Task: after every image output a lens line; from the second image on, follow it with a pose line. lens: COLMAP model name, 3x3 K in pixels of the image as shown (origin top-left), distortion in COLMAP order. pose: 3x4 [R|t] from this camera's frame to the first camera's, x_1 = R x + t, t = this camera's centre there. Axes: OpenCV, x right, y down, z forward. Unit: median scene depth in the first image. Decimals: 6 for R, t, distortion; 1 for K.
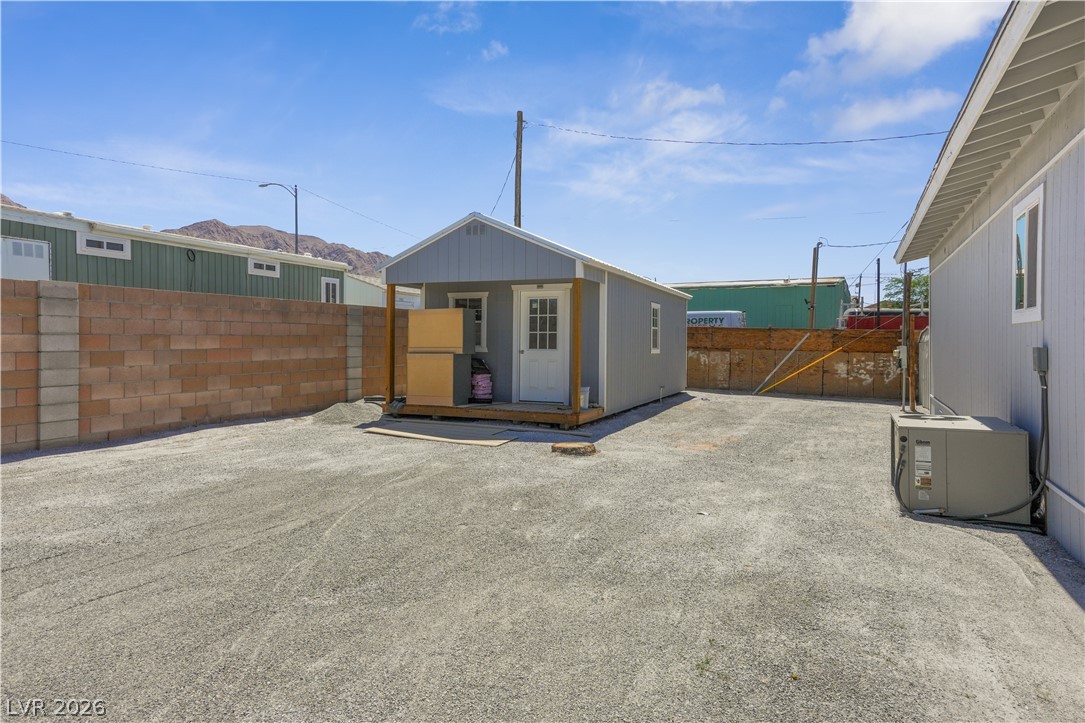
lens RADIAL K [[654.3, 0, 545.6], [0, 654.3, 345.4], [0, 0, 1]] dist [0.036984, 0.000197]
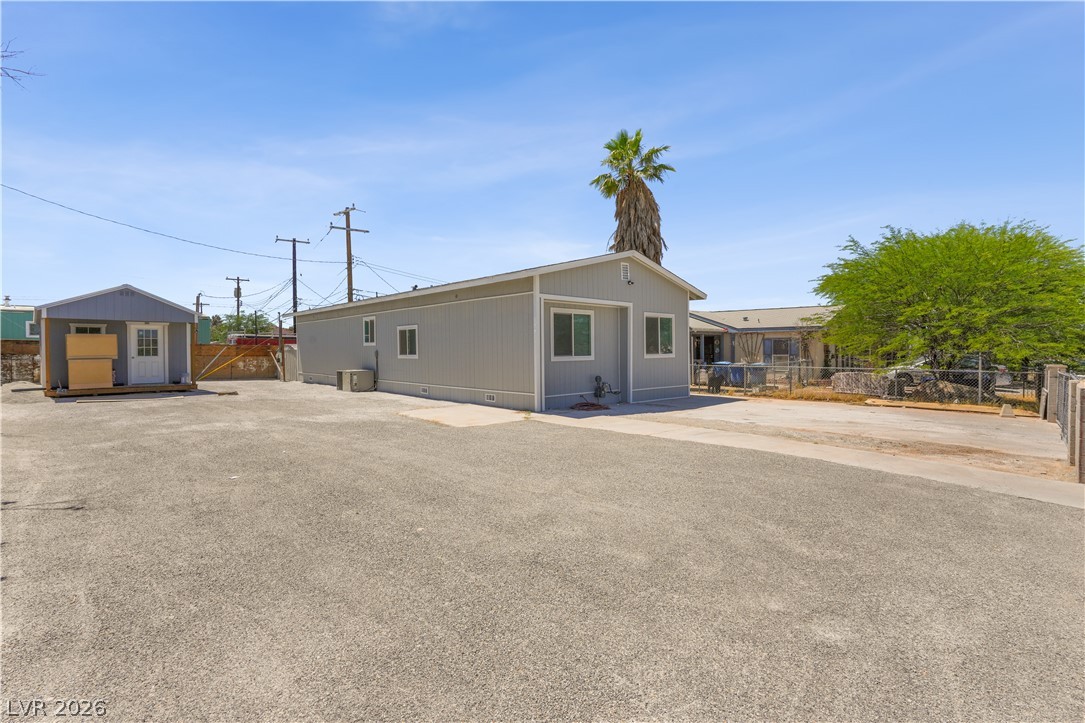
lens RADIAL K [[501.4, 0, 533.9], [0, 501.4, 359.7], [0, 0, 1]] dist [-0.037772, 0.027882]
pose [[0.379604, -0.025021, 0.924811, -0.914108], [0.014597, 0.999672, 0.021055, 0.002294], [-0.925034, 0.005507, 0.379844, -0.587808]]
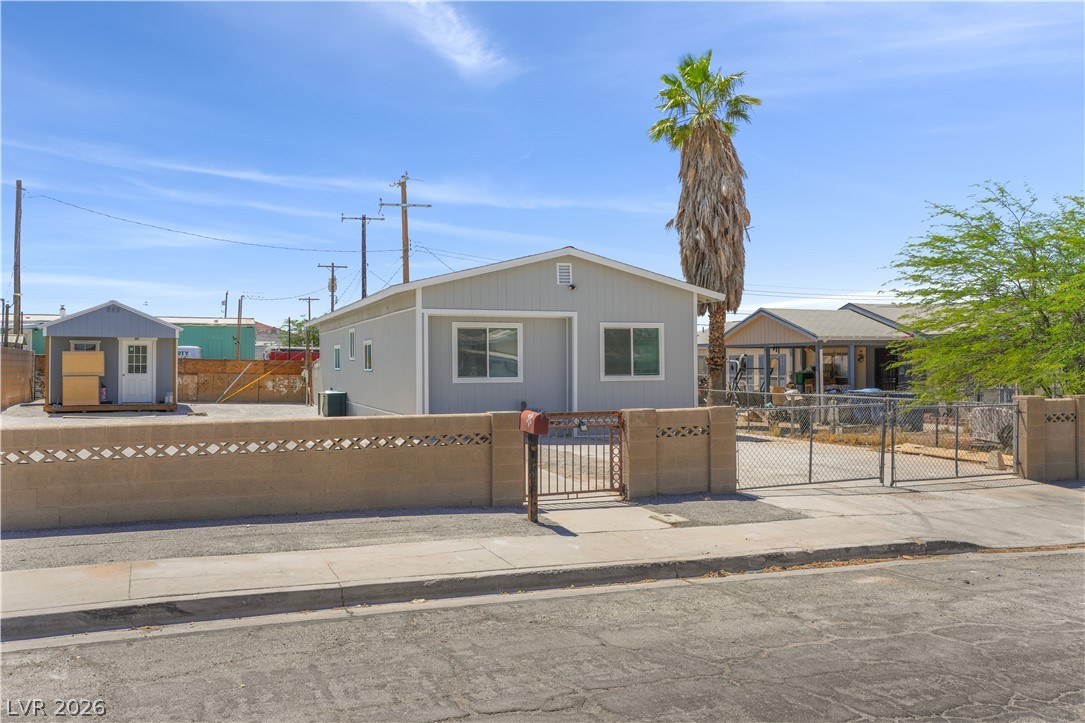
lens RADIAL K [[907.0, 0, 524.9], [0, 907.0, 363.8], [0, 0, 1]] dist [0.015147, 0.007951]
pose [[0.710303, -0.003501, 0.703887, -1.011959], [0.009929, 0.999938, -0.005046, 0.002411], [-0.703826, 0.010574, 0.710294, -1.532576]]
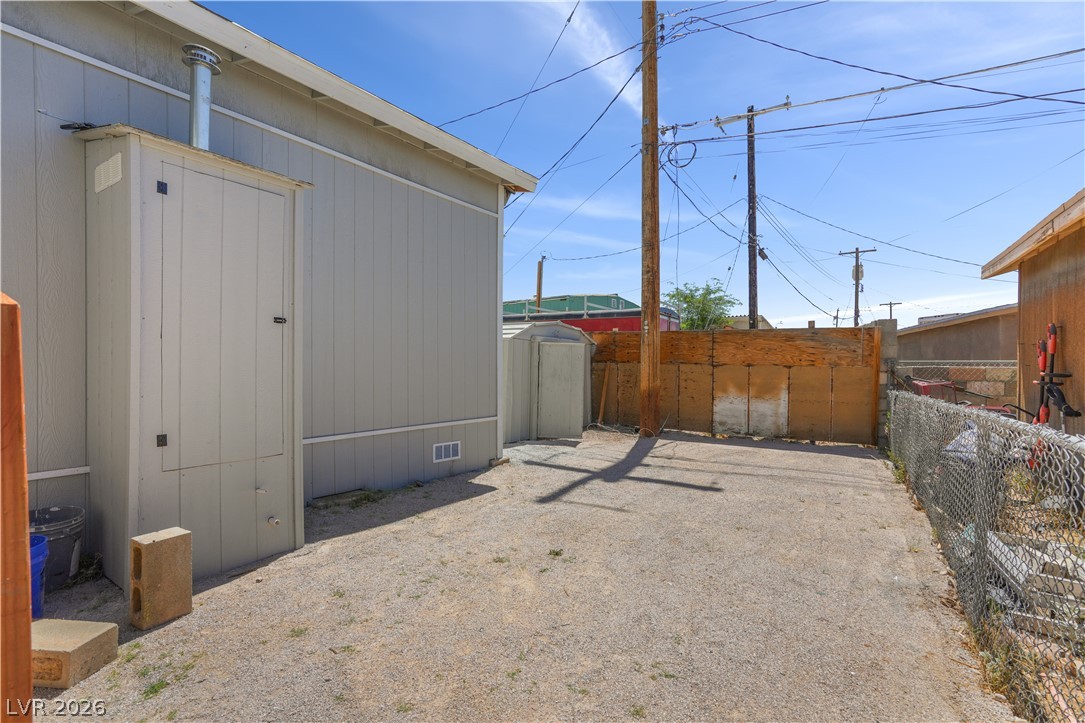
lens RADIAL K [[501.4, 0, 533.9], [0, 501.4, 359.7], [0, 0, 1]] dist [-0.037772, 0.027882]
pose [[0.985604, 0.000468, -0.169069, 1.074660], [-0.003093, 0.999879, -0.015261, 0.014410], [0.169041, 0.015564, 0.985486, 0.540274]]
